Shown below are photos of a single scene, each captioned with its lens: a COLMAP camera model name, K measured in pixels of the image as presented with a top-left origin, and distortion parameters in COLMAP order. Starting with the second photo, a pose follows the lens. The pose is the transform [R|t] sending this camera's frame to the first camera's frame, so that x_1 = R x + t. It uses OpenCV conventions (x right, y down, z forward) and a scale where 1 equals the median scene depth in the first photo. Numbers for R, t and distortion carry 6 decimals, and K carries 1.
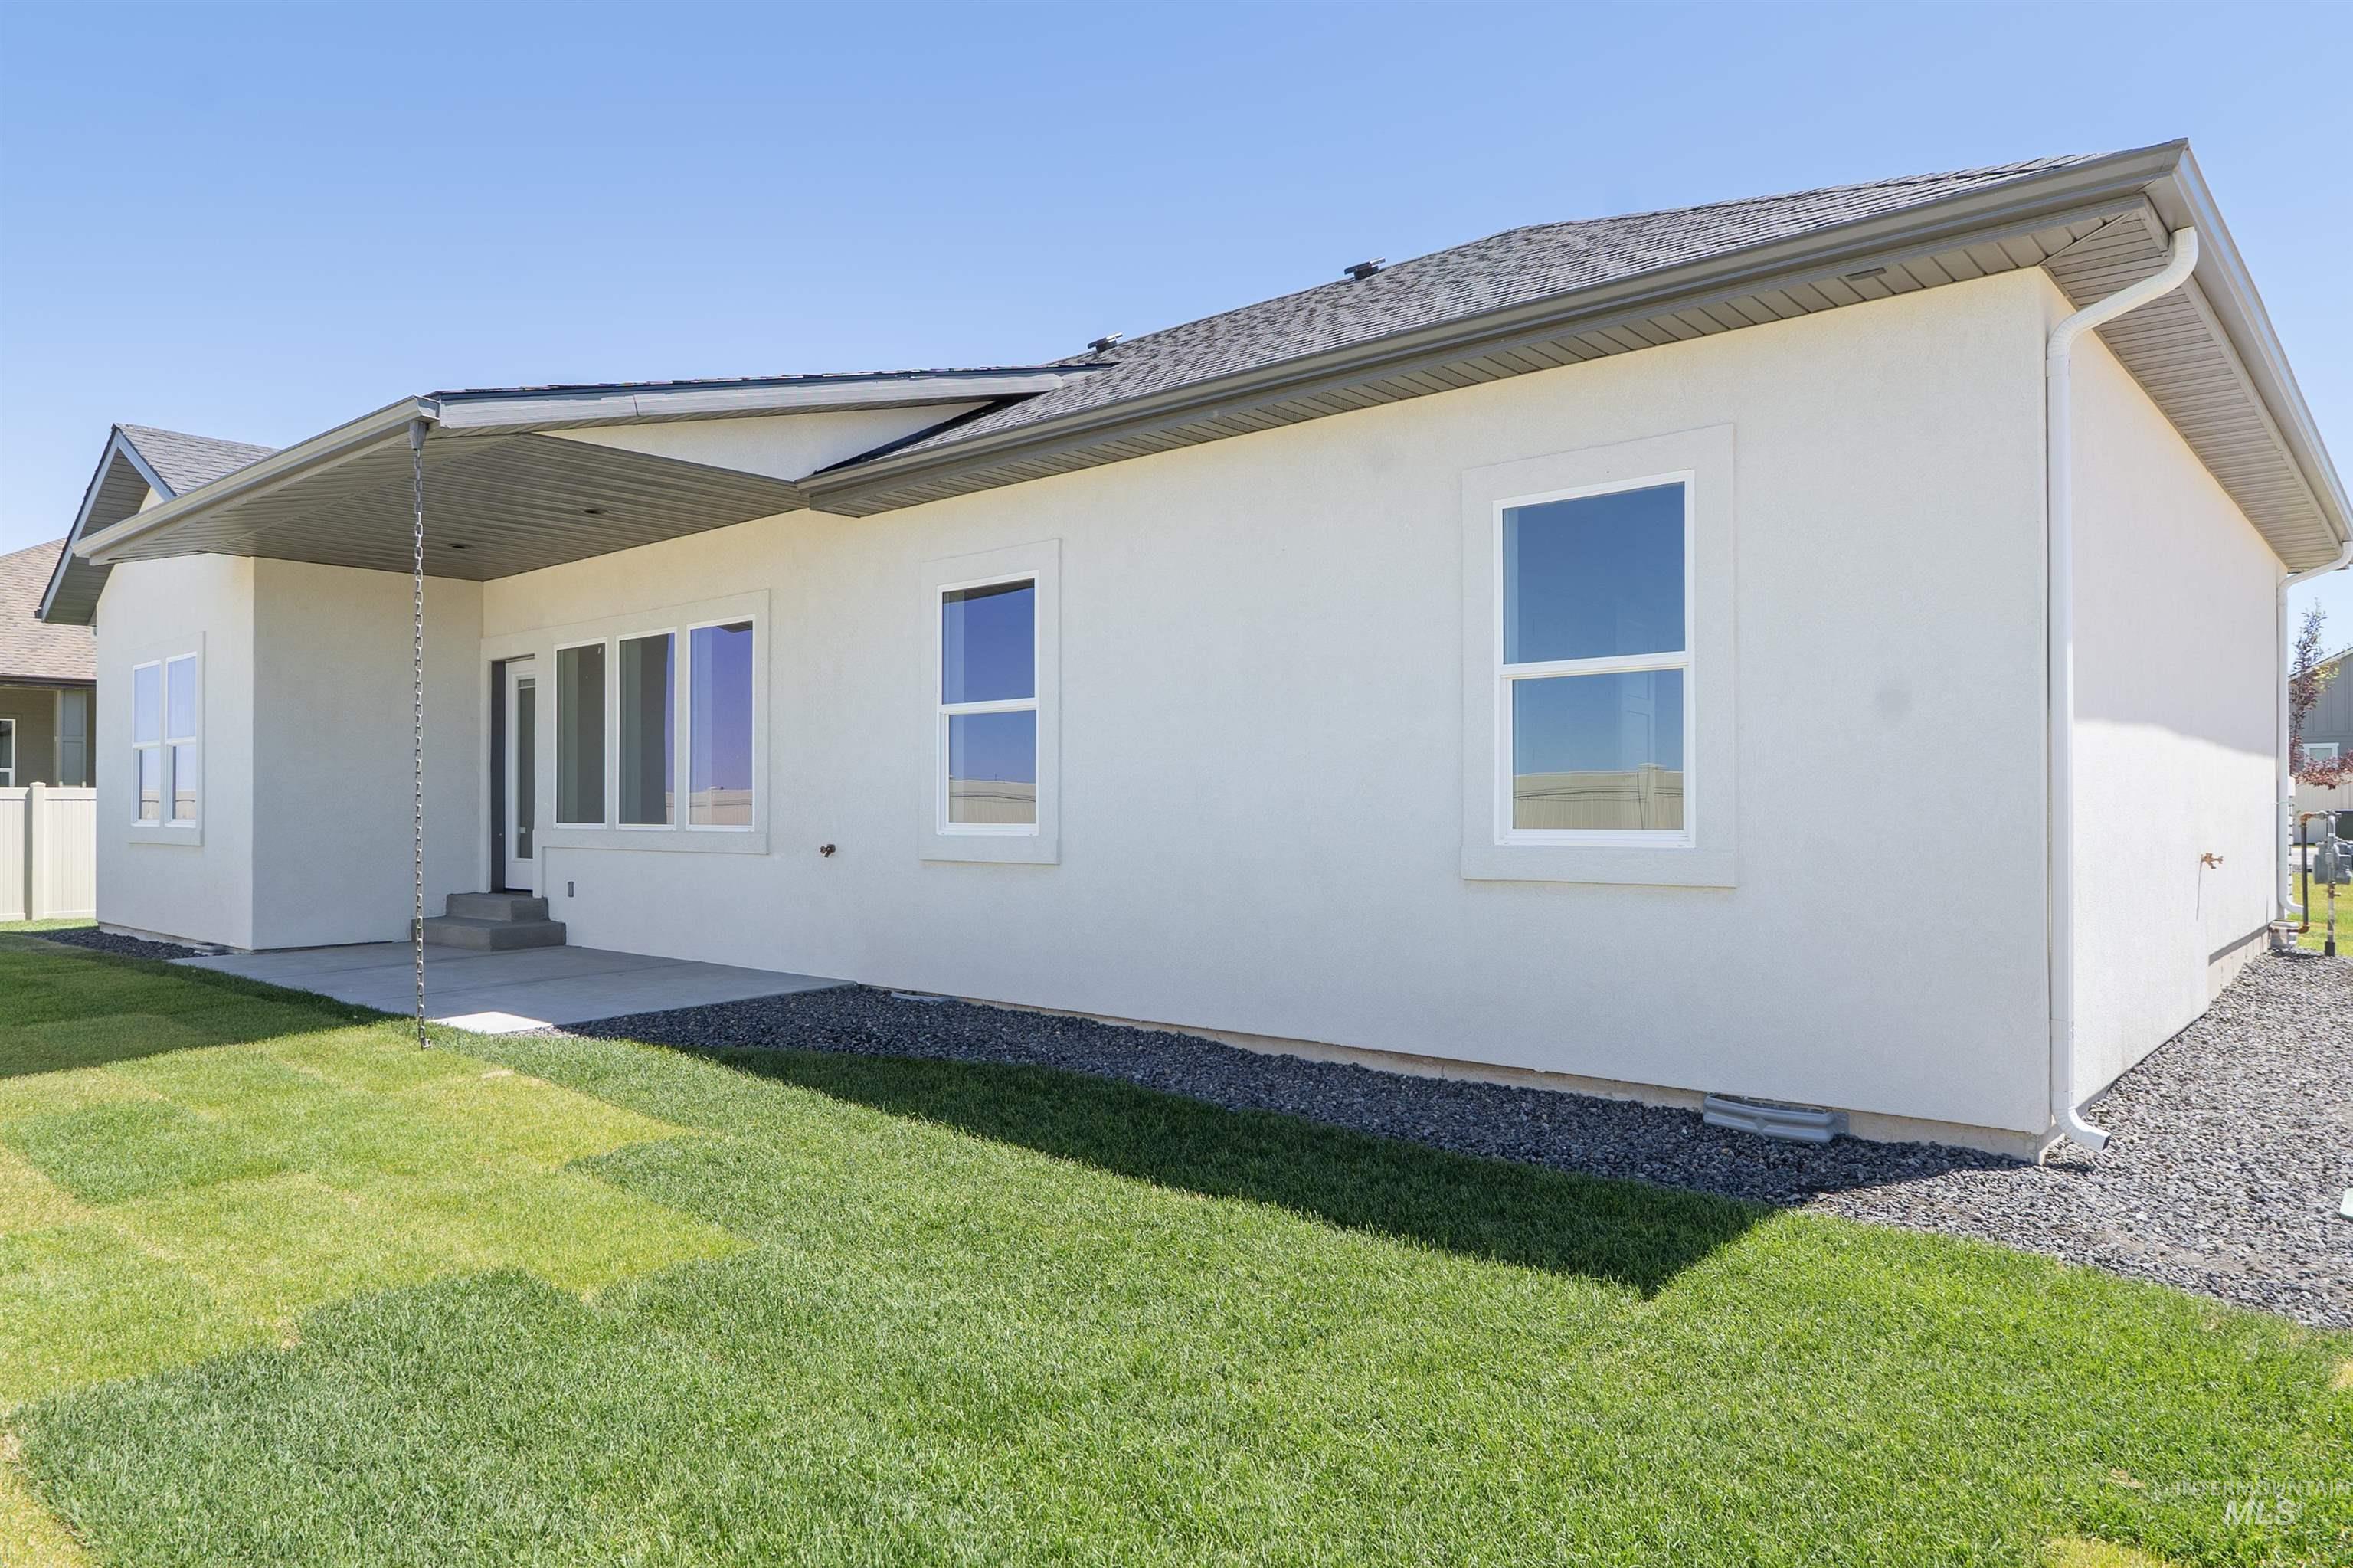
lens RADIAL K [[1496.4, 0, 1176.5], [0, 1496.4, 784.0], [0, 0, 1]] dist [-0.002021, -0.000575]
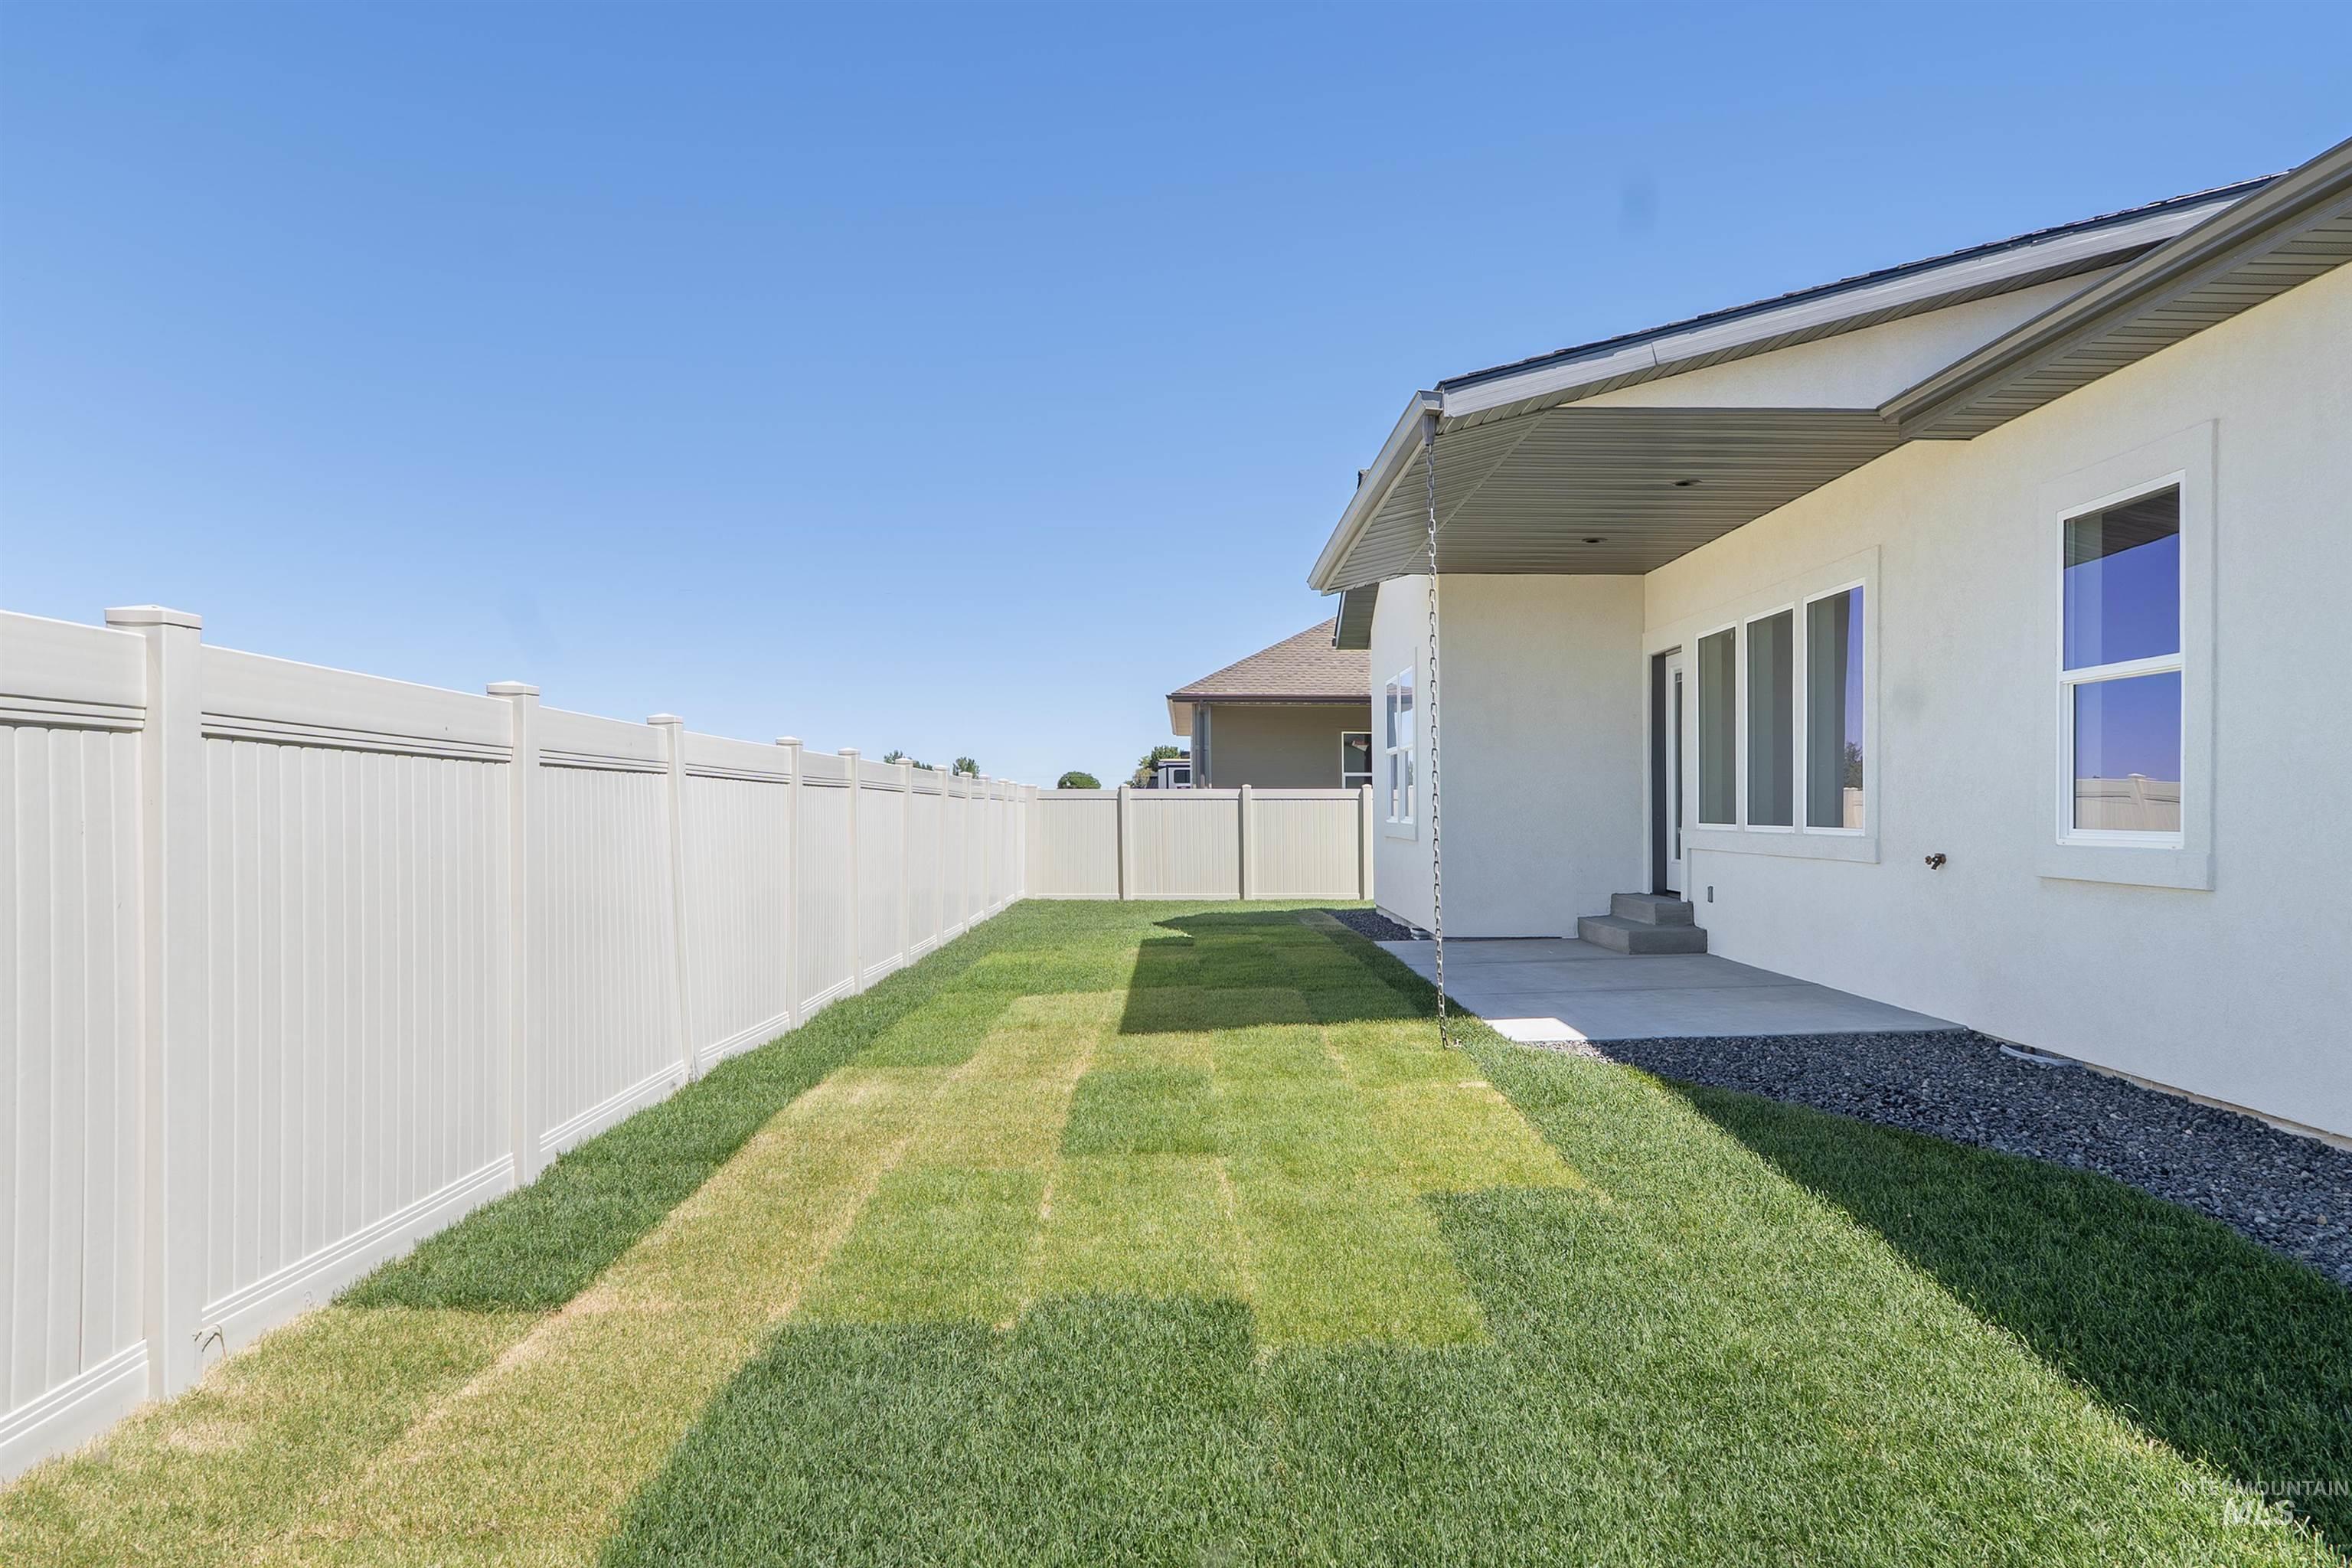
lens RADIAL K [[1543.8, 0, 1180.8], [0, 1543.8, 832.3], [0, 0, 1]] dist [-0.001117, -0.002333]
pose [[0.682696, 0.014435, -0.730560, 0.099377], [0.009691, 0.999538, 0.028806, 0.000935], [0.730638, -0.026745, 0.682241, 0.136927]]
